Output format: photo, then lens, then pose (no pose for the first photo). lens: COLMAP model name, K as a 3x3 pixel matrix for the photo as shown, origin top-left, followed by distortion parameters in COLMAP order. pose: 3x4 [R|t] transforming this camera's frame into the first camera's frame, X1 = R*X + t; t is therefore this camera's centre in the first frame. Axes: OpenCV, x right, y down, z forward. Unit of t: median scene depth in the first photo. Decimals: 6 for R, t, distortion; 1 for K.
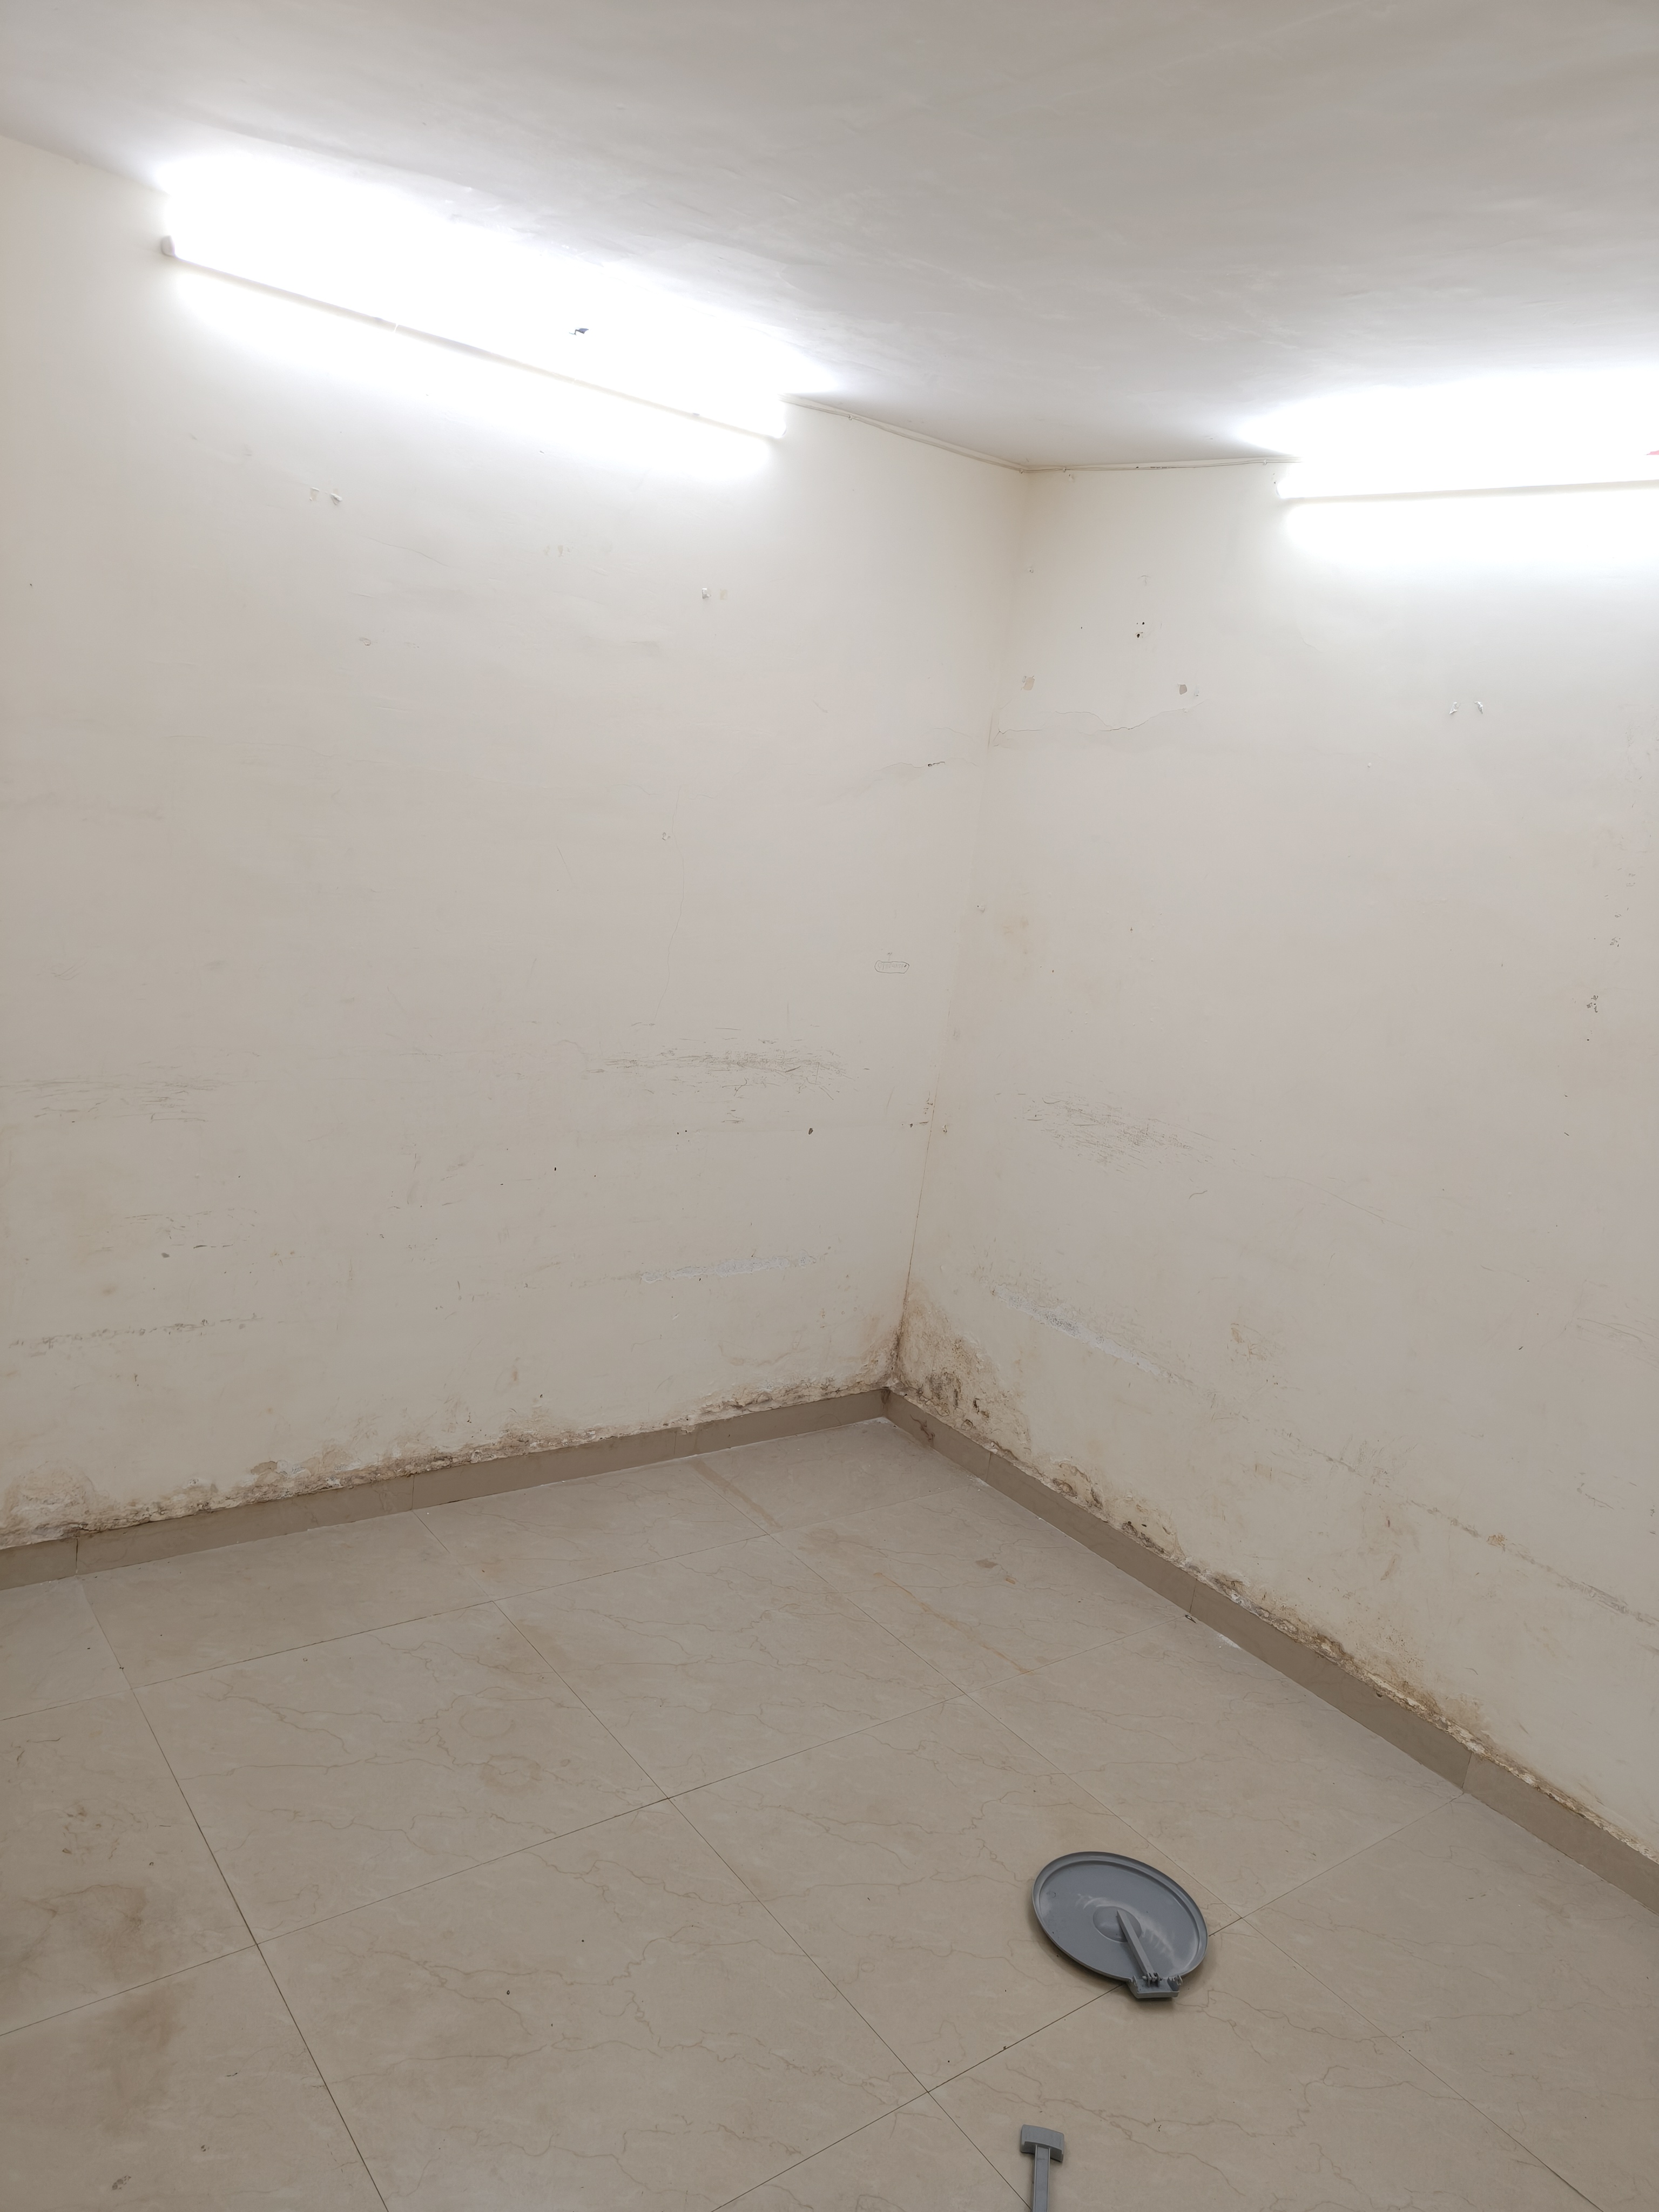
lens RADIAL K [[1543.1, 0, 825.8], [0, 1543.1, 1080.6], [0, 0, 1]] dist [0.028021, -0.023826]
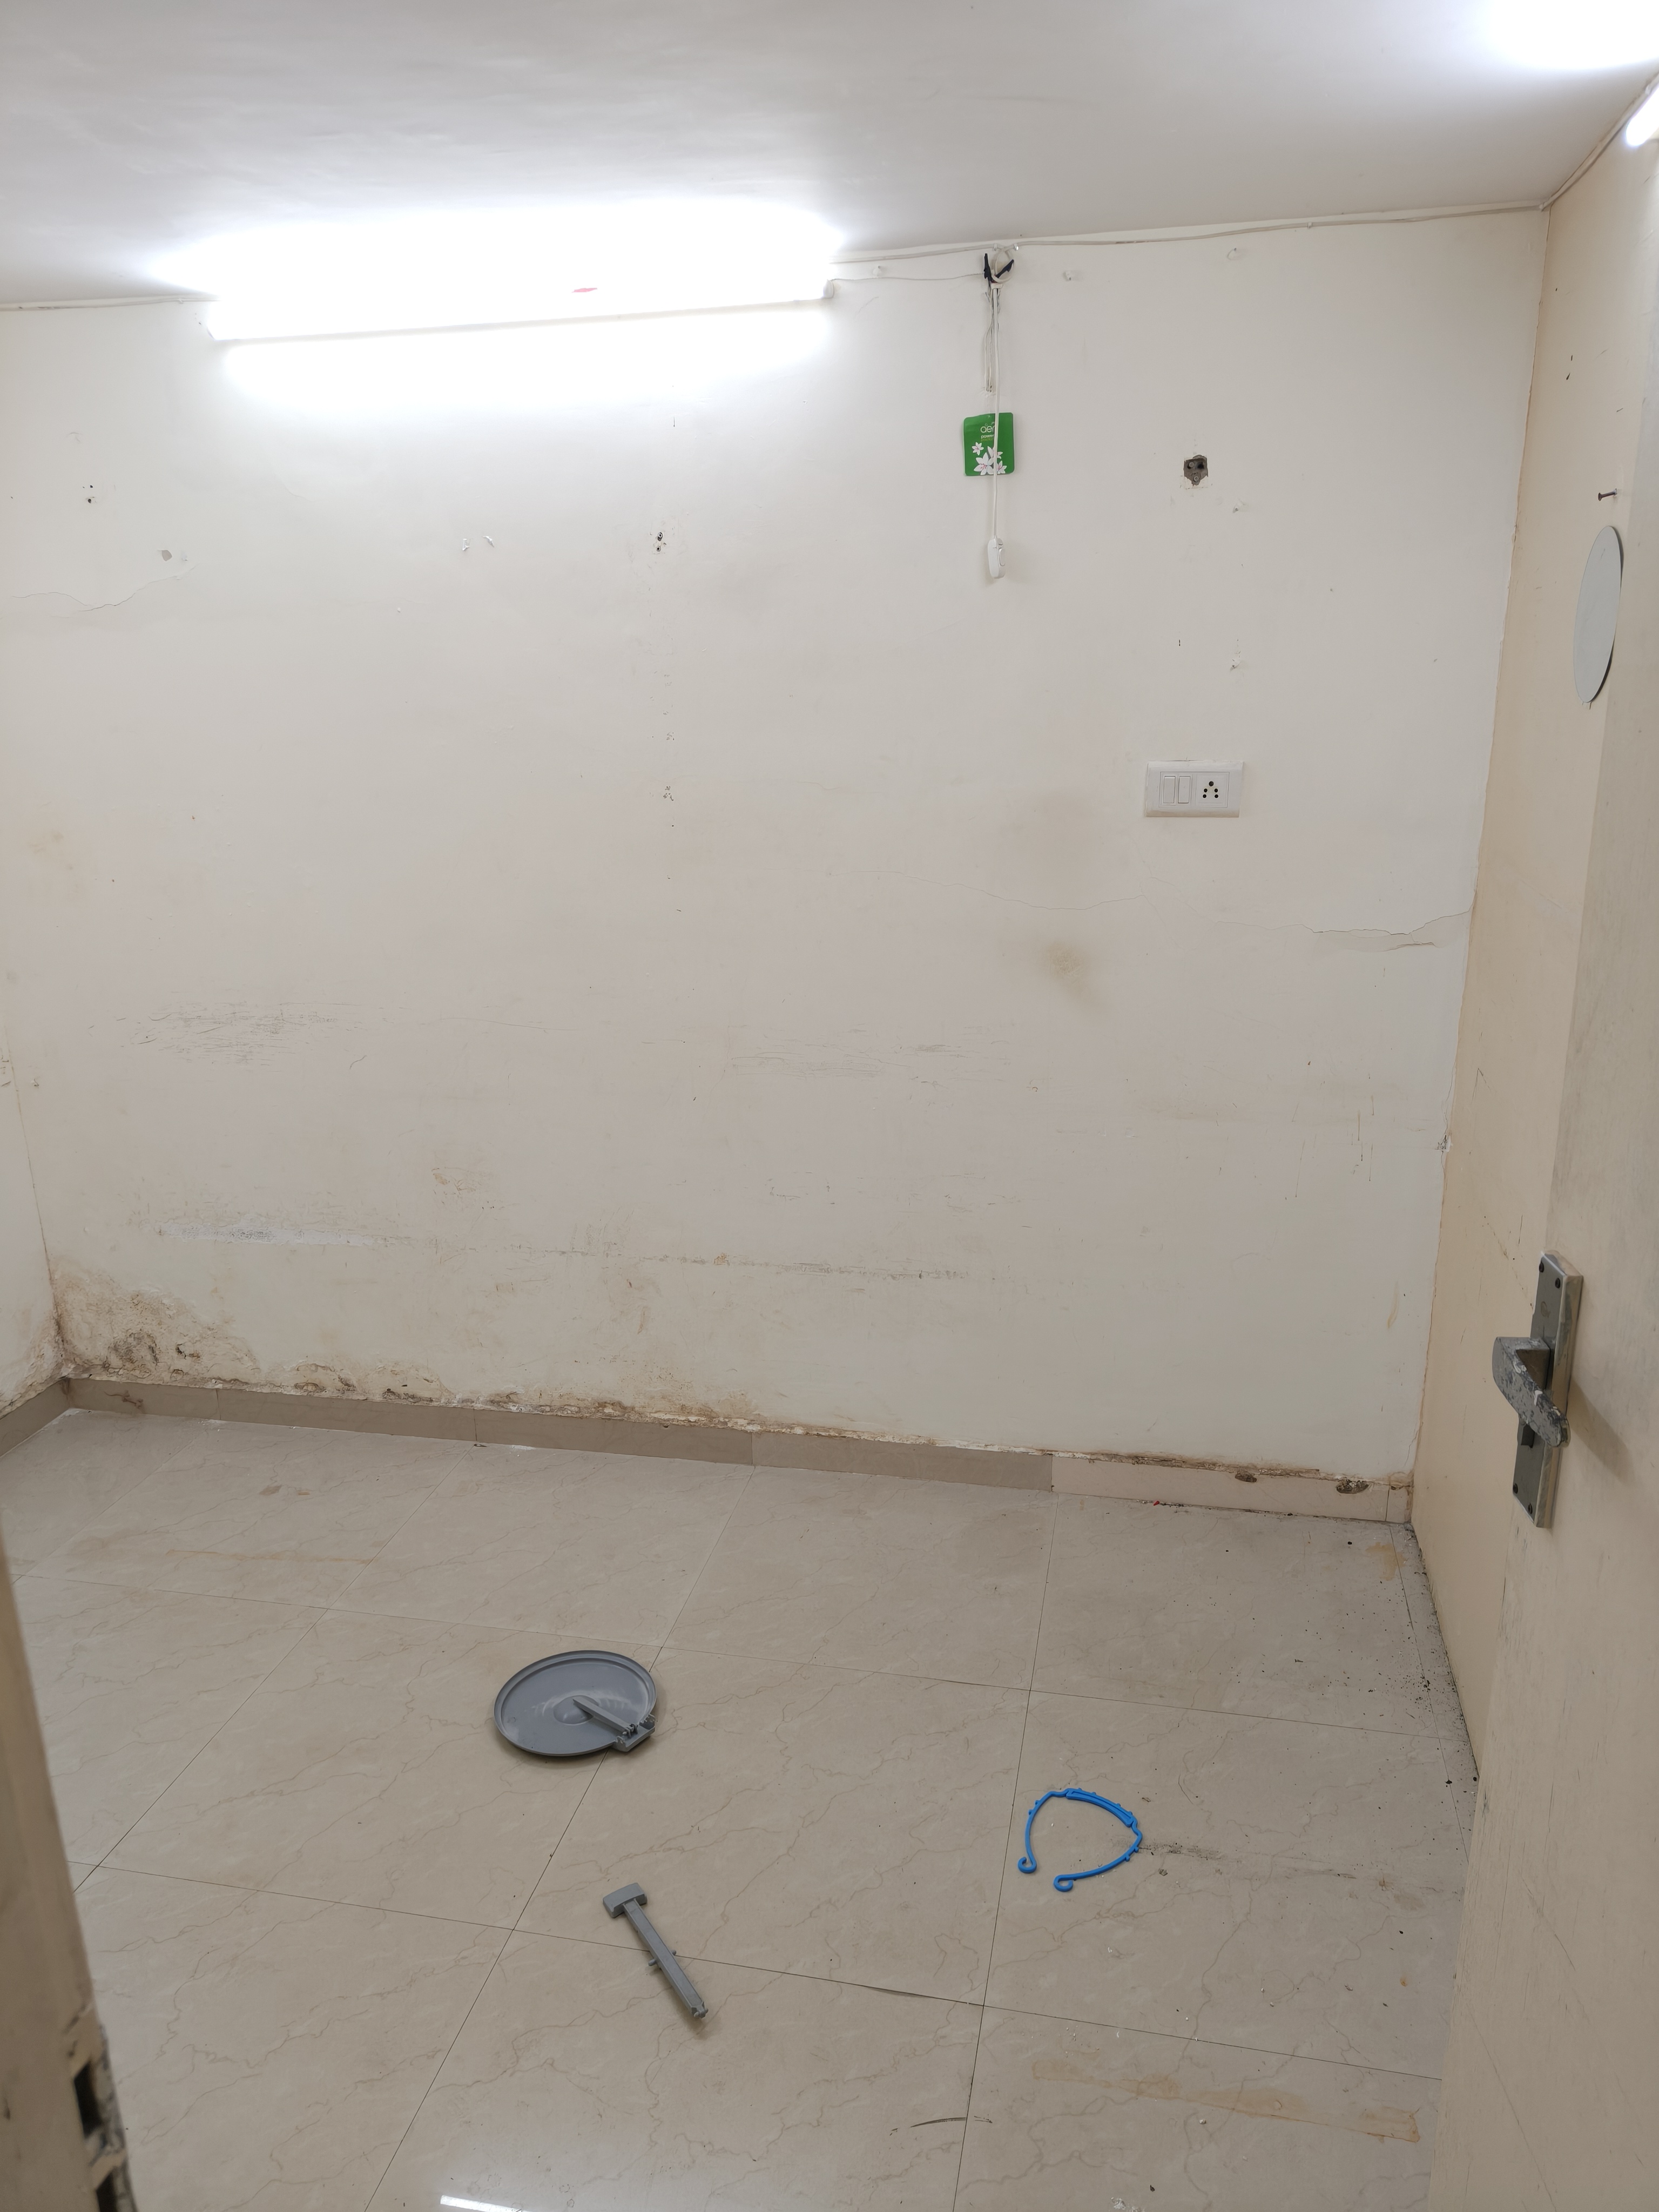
lens RADIAL K [[1543.1, 0, 825.8], [0, 1543.1, 1080.6], [0, 0, 1]] dist [0.028021, -0.023826]
pose [[0.760795, -0.313279, 0.568372, -0.103012], [0.255943, 0.949628, 0.180829, -0.018722], [-0.596392, 0.007897, 0.802654, 0.010918]]
